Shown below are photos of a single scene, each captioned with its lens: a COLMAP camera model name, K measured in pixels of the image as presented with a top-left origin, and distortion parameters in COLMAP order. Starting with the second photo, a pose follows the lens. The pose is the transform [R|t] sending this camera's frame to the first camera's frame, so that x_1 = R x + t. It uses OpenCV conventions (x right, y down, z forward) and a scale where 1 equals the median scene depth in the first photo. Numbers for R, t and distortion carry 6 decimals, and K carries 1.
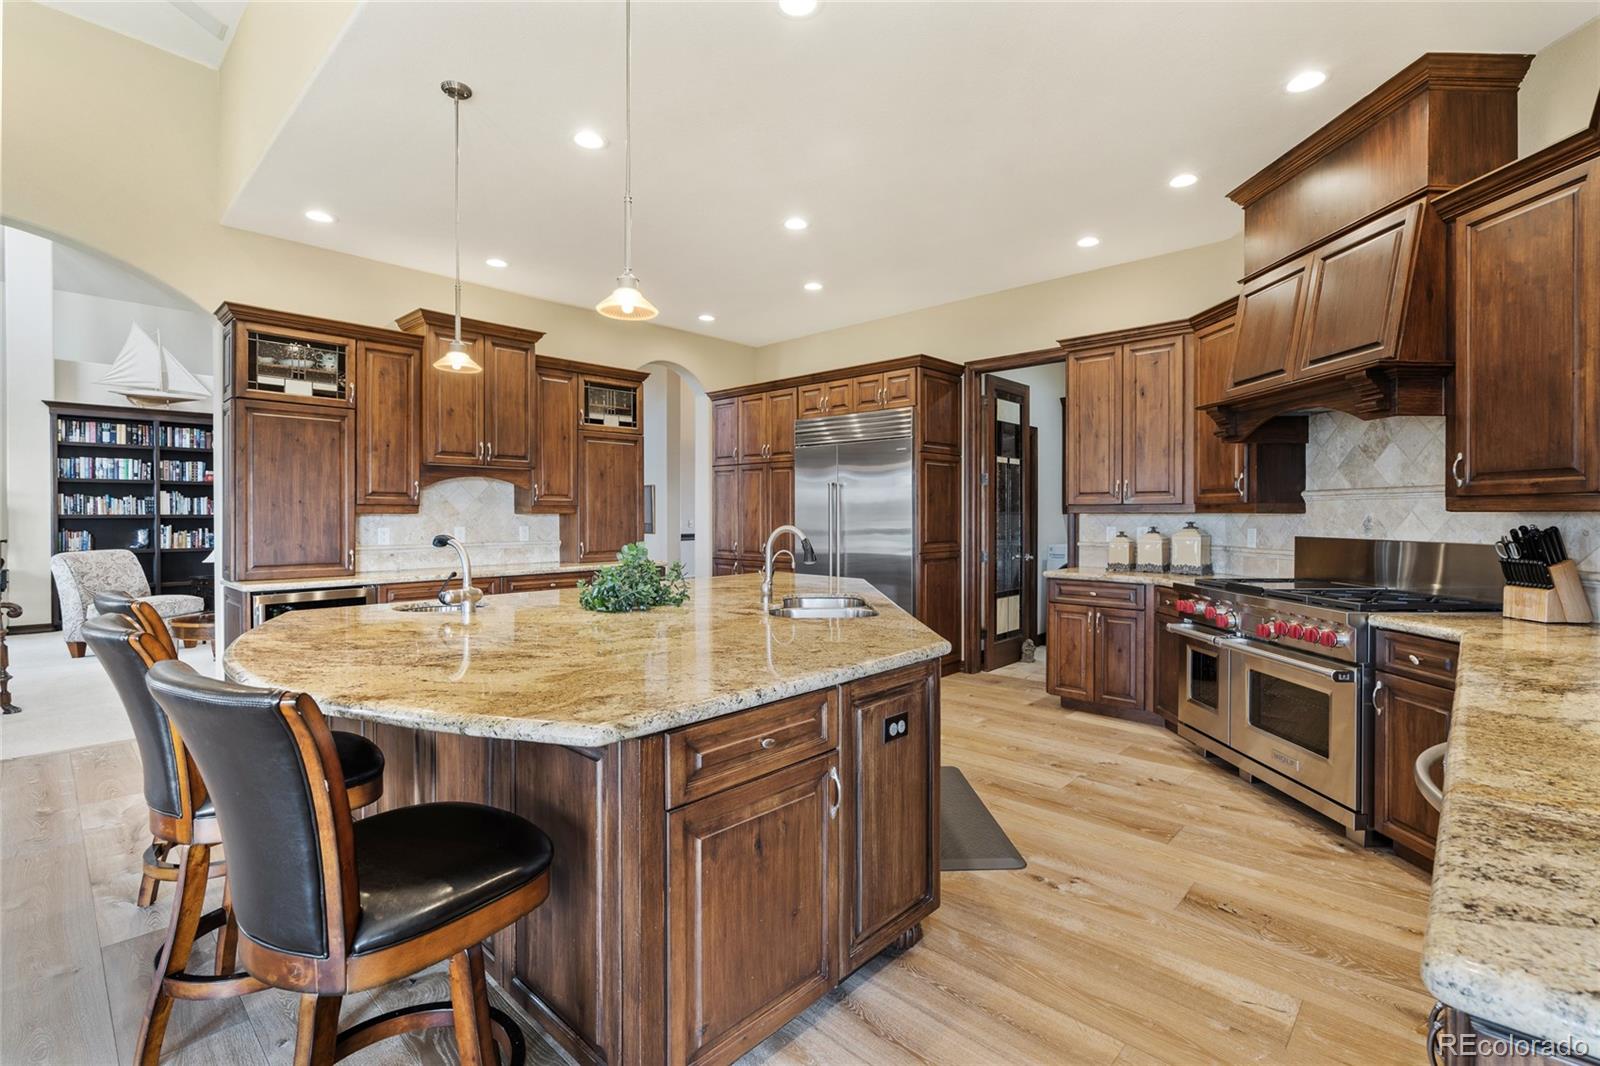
lens RADIAL K [[725.3, 0, 805.4], [0, 725.3, 524.9], [0, 0, 1]] dist [-0.003493, 0.001128]
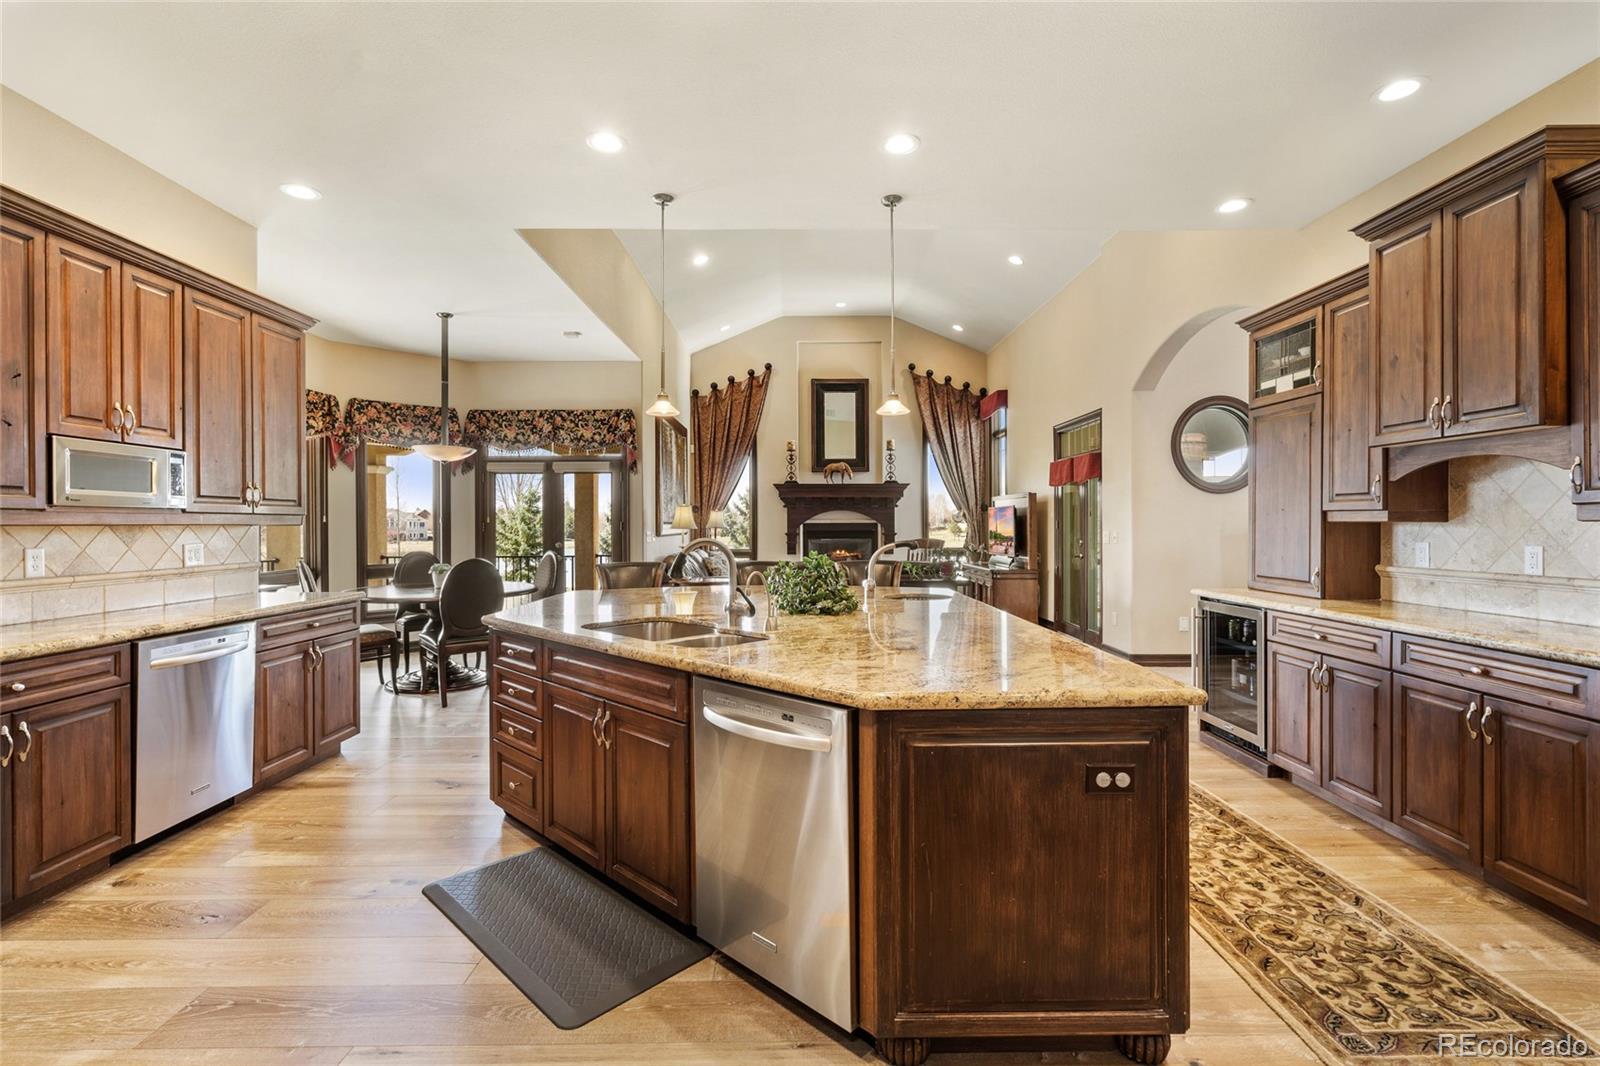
lens RADIAL K [[725.3, 0, 803.8], [0, 725.3, 527.7], [0, 0, 1]] dist [-0.003493, 0.001128]
pose [[-0.724195, 0.005806, -0.689571, 0.195464], [-0.003985, 0.999913, 0.012604, -0.009788], [0.689584, 0.011876, -0.724109, 0.666804]]
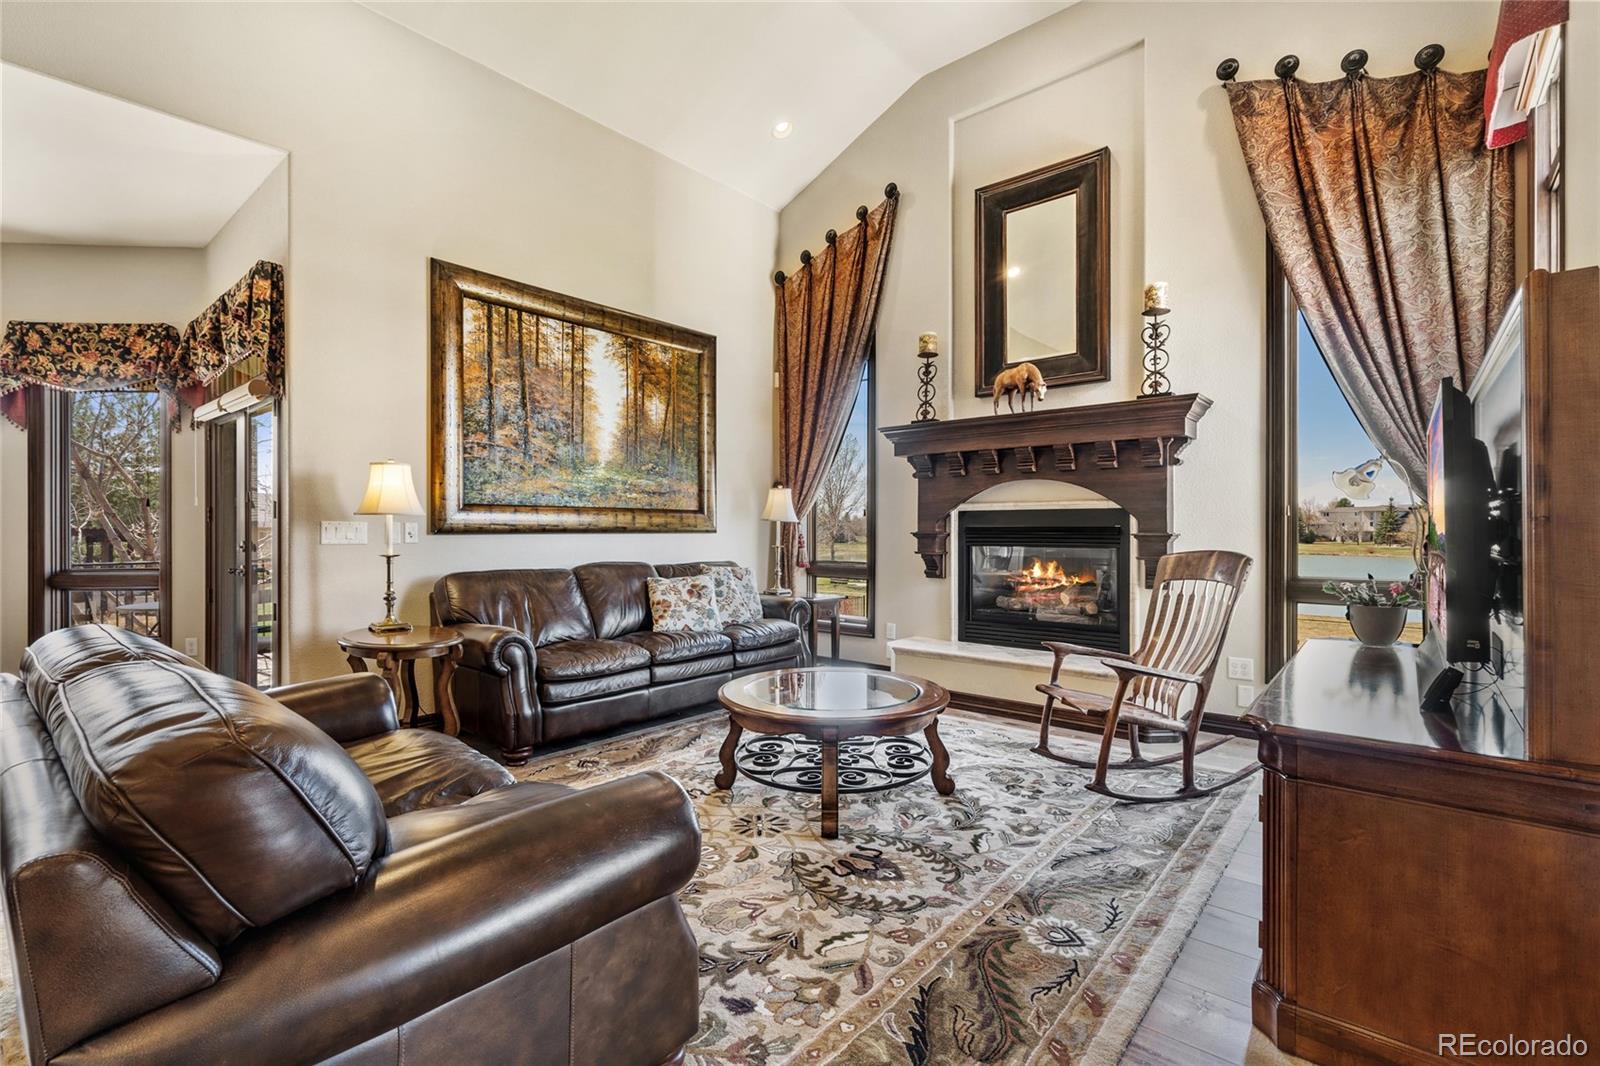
lens RADIAL K [[725.3, 0, 804.2], [0, 725.3, 529.7], [0, 0, 1]] dist [-0.003493, 0.001128]
pose [[-0.999287, -0.001141, -0.037744, -0.608986], [-0.001694, 0.999892, 0.014631, 0.006347], [0.037723, 0.014685, -0.999180, 0.286323]]
